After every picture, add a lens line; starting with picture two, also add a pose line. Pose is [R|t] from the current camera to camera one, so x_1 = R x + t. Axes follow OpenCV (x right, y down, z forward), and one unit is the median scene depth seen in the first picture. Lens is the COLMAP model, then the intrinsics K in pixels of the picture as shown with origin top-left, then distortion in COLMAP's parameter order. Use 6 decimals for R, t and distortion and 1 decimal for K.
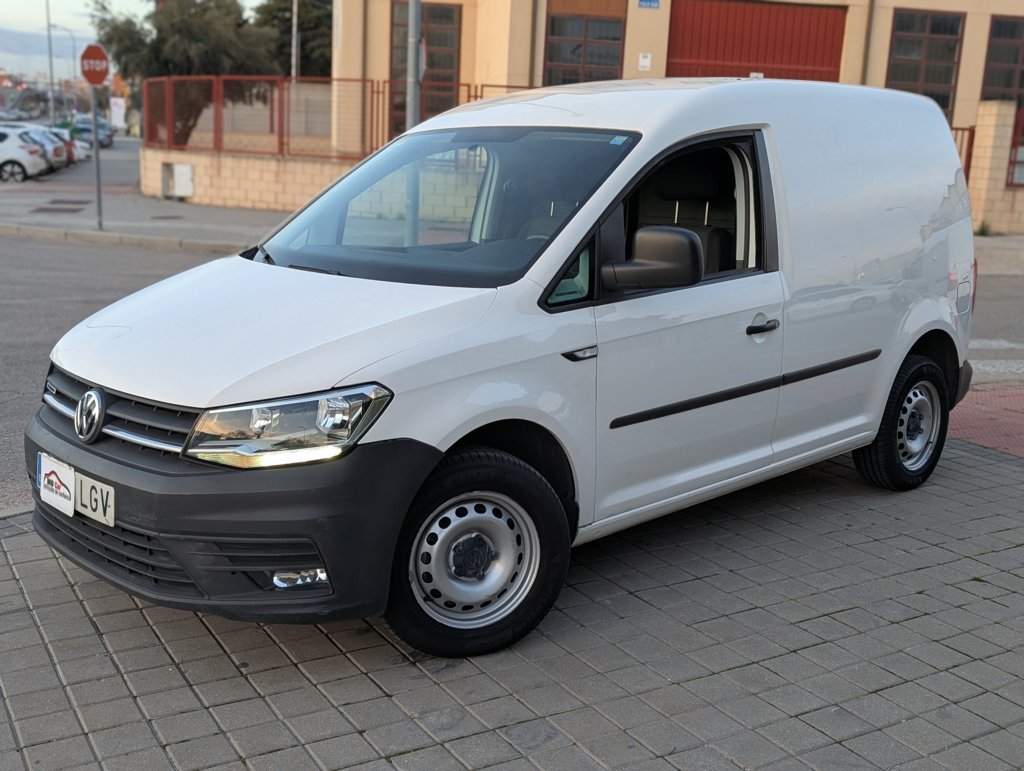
lens RADIAL K [[1168.5, 0, 504.2], [0, 1168.5, 384.2], [0, 0, 1]] dist [0.121262, -0.394006]
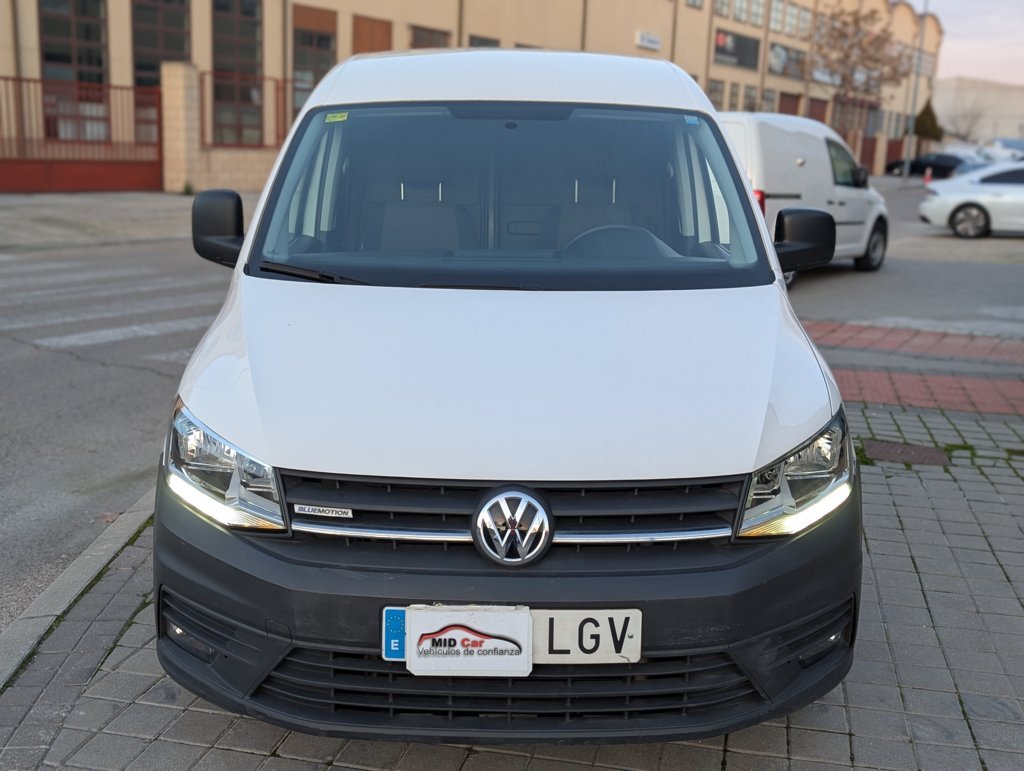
lens RADIAL K [[1168.5, 0, 504.2], [0, 1168.5, 384.2], [0, 0, 1]] dist [0.121262, -0.394006]
pose [[0.662038, -0.166711, 0.730694, -0.854611], [0.139663, 0.985311, 0.098263, -0.126762], [-0.736342, 0.036998, 0.675597, 0.538155]]
